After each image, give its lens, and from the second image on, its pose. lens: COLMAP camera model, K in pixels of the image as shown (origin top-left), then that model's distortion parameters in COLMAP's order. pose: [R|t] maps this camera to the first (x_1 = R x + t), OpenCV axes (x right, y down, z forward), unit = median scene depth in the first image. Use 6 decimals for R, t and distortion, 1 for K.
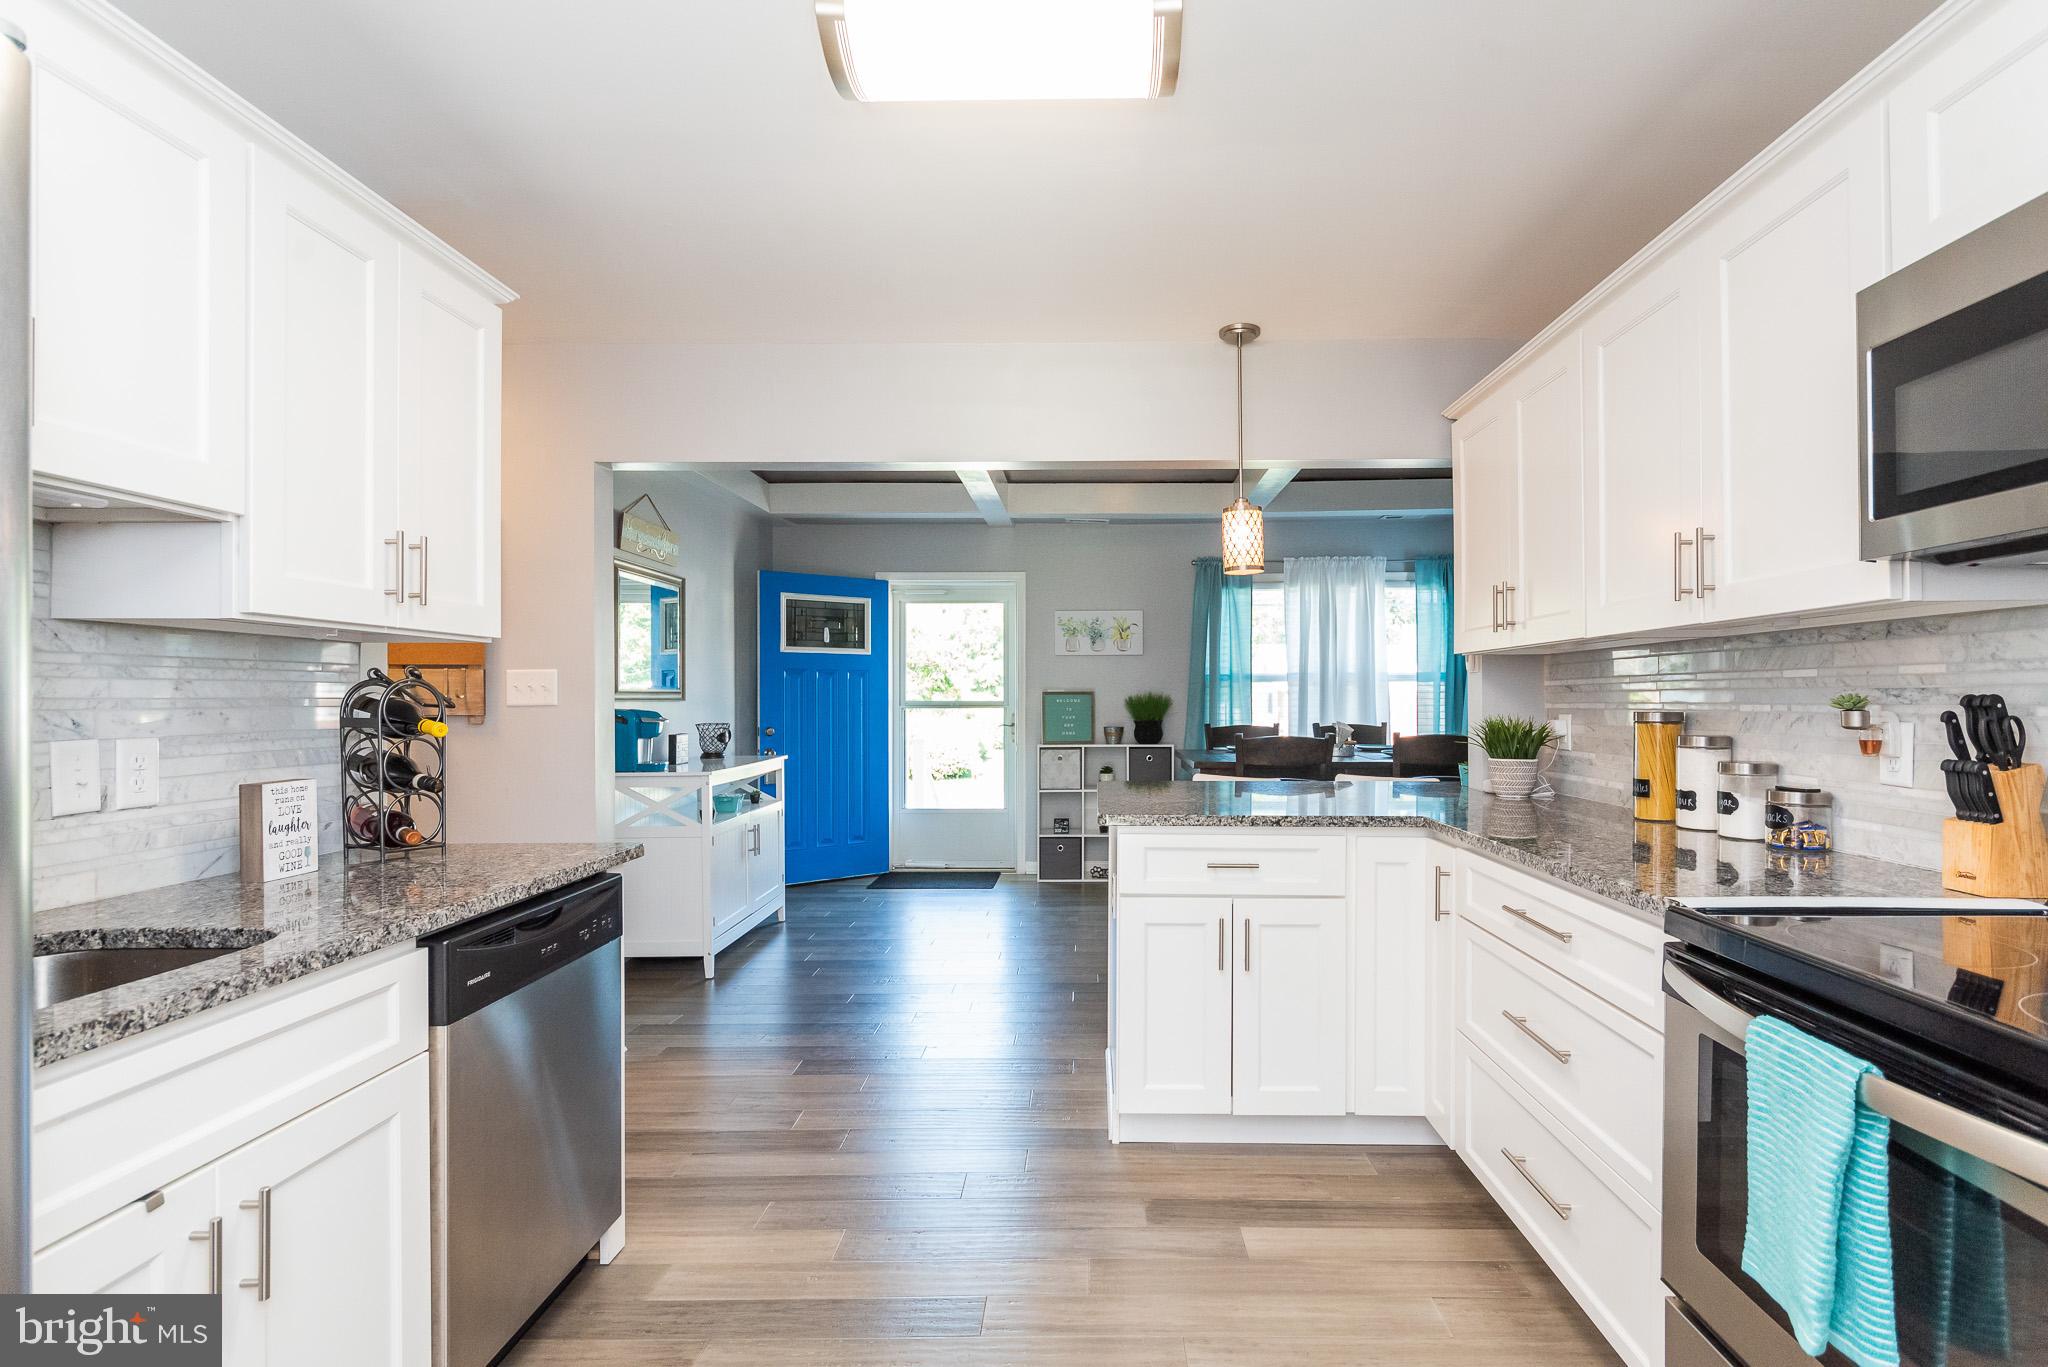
lens RADIAL K [[1051.1, 0, 1080.4], [0, 1051.1, 697.0], [0, 0, 1]] dist [-0.000051, -0.008083]
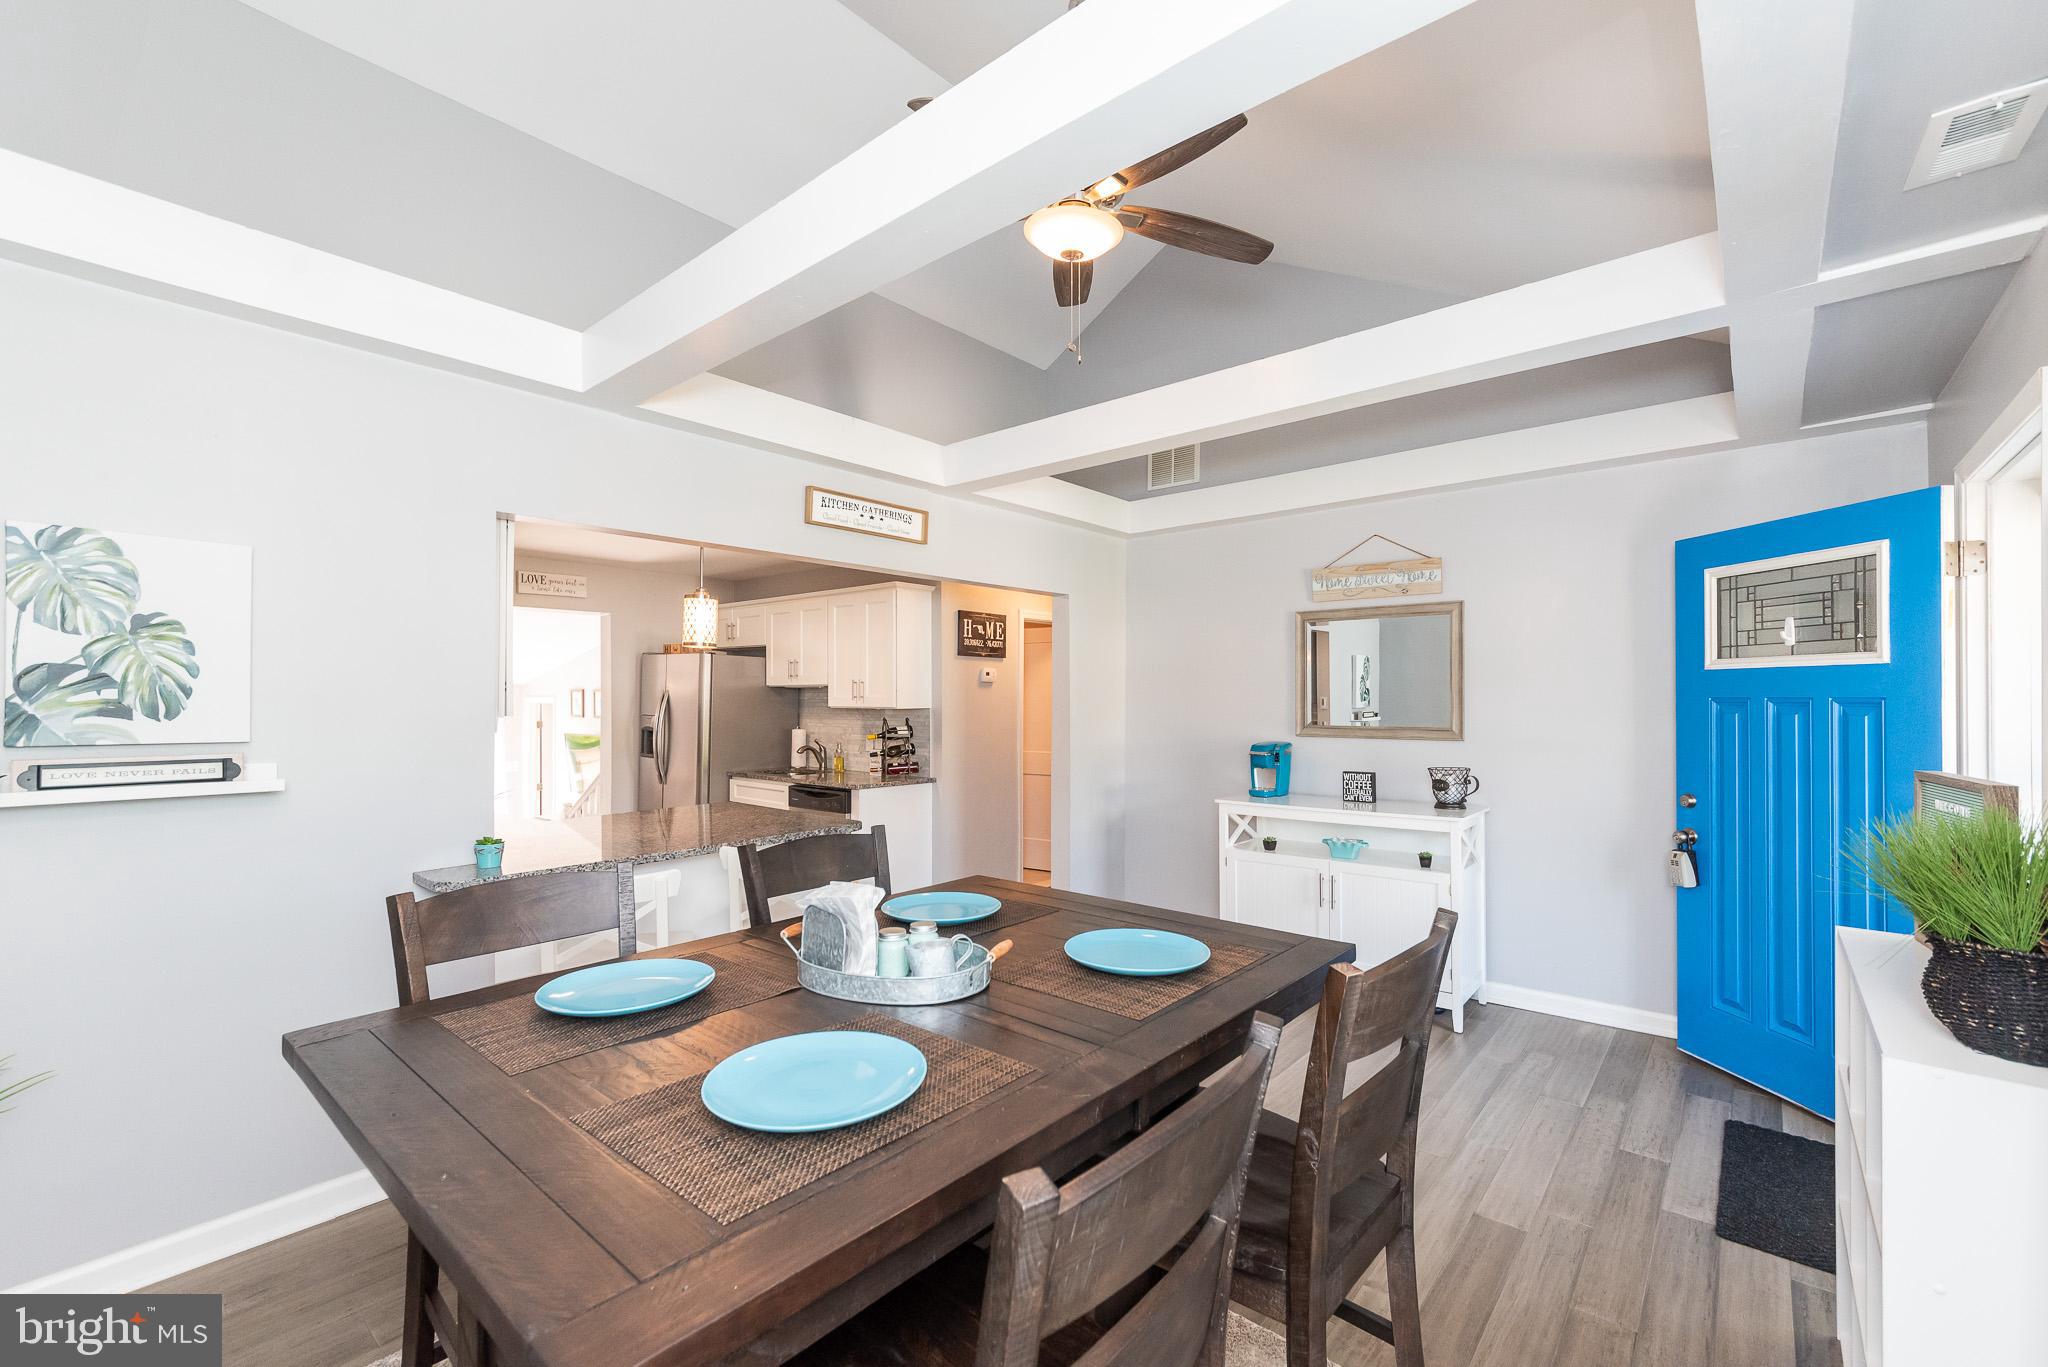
lens RADIAL K [[834.4, 0, 1012.9], [0, 834.4, 693.7], [0, 0, 1]] dist [0.017280, 0.000008]
pose [[-0.656006, -0.000047, -0.754756, 0.541964], [0.006284, 0.999965, -0.005524, -0.045278], [0.754729, -0.008367, -0.655983, 1.581145]]
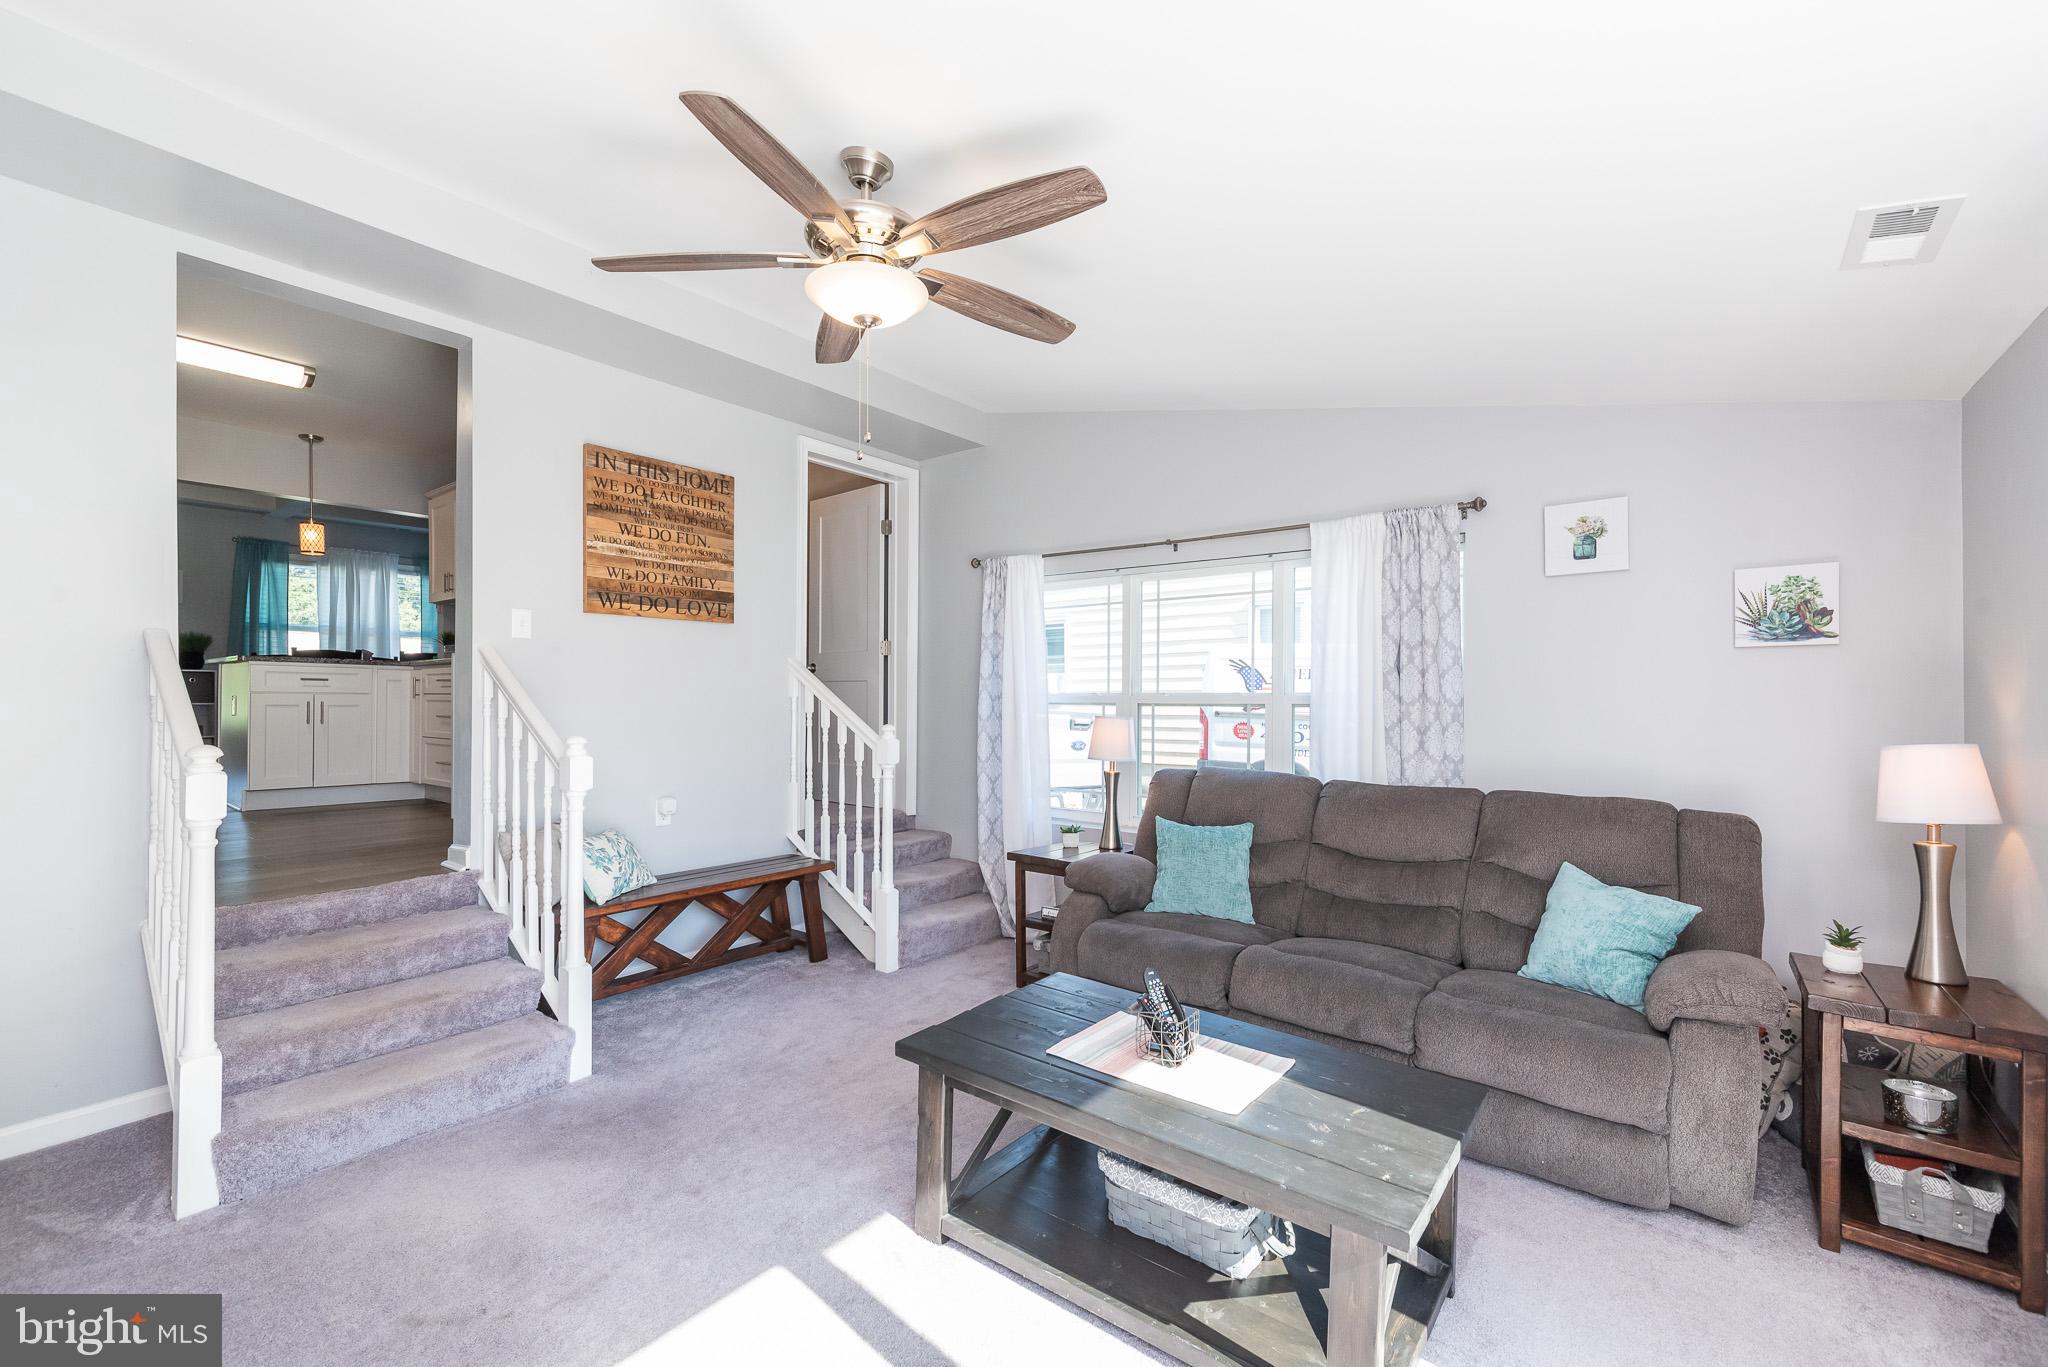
lens RADIAL K [[883.6, 0, 1034.2], [0, 883.6, 697.2], [0, 0, 1]] dist [0.001455, 0.000142]
pose [[0.617700, 0.007282, 0.786380, -0.260890], [-0.013274, 0.999911, 0.001167, 0.106098], [-0.786302, -0.011160, 0.617742, -0.920410]]
